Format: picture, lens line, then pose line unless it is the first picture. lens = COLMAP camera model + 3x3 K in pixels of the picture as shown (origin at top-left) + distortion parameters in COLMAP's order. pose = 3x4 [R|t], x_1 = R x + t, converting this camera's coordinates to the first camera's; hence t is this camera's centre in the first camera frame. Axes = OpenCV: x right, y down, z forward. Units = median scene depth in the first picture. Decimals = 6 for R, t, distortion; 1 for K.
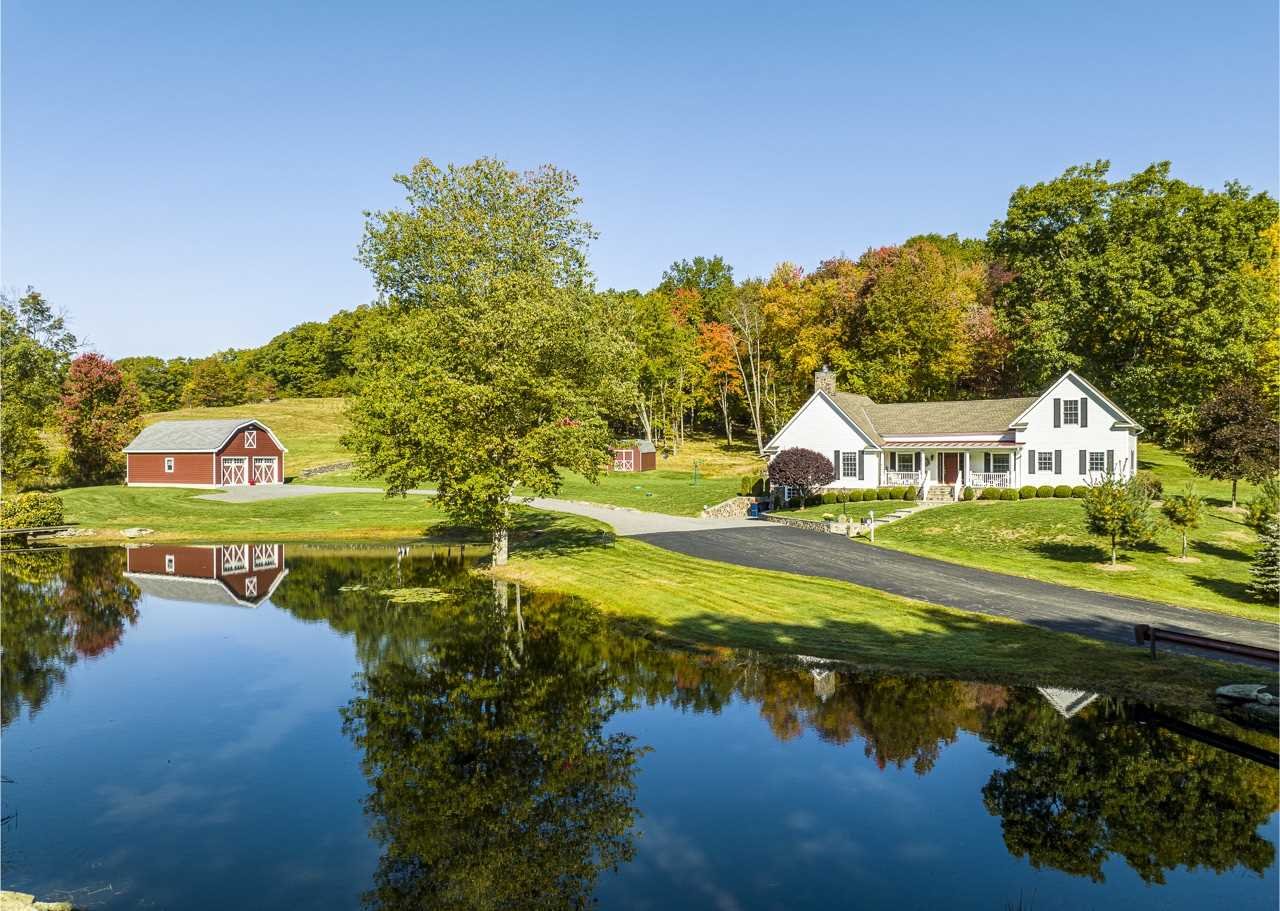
lens RADIAL K [[918.1, 0, 640.9], [0, 918.1, 455.4], [0, 0, 1]] dist [-0.013625, -0.002421]
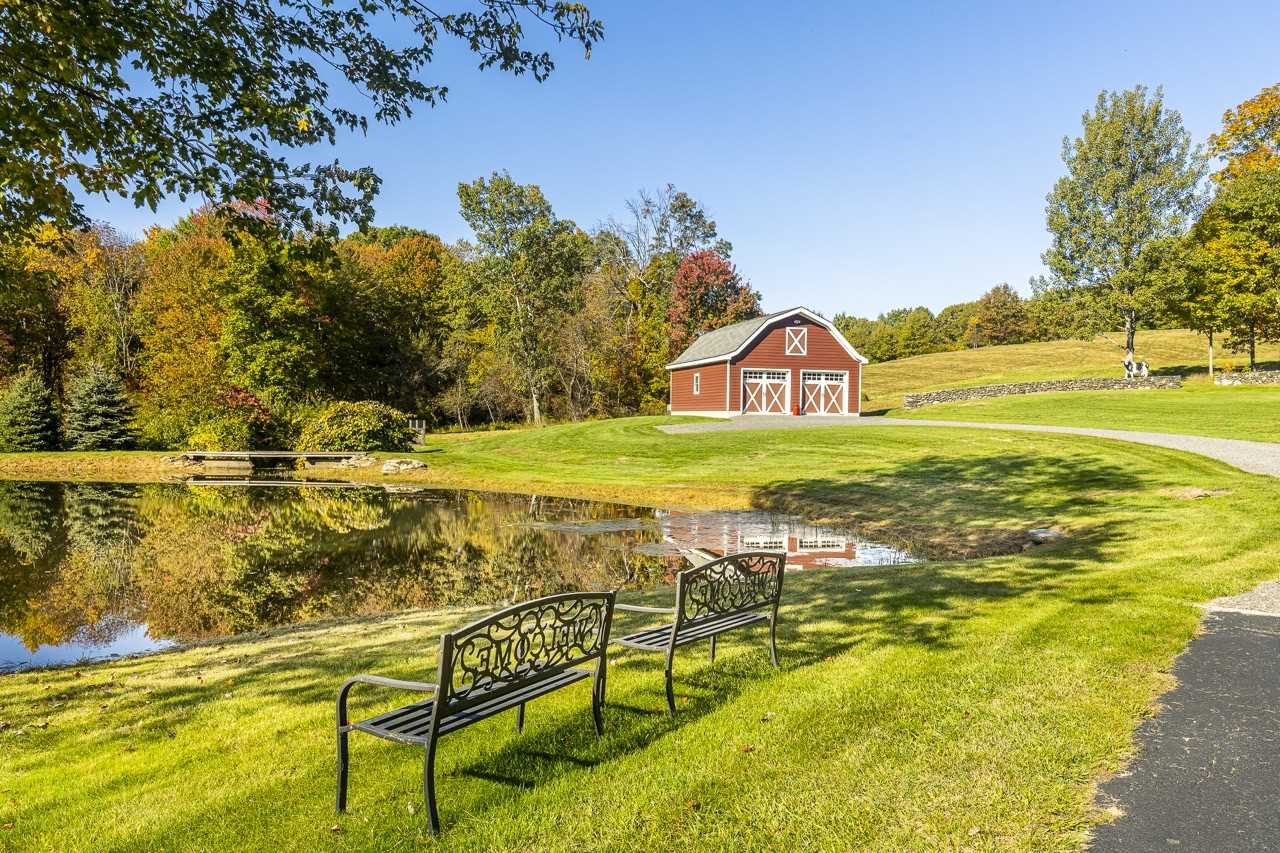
lens RADIAL K [[979.9, 0, 637.8], [0, 979.9, 425.6], [0, 0, 1]] dist [0.003579, 0.000895]
pose [[0.617057, 0.016986, -0.786735, 0.024326], [-0.016986, 0.999822, 0.008264, 0.036972], [0.786735, 0.008264, 0.617235, 0.535352]]
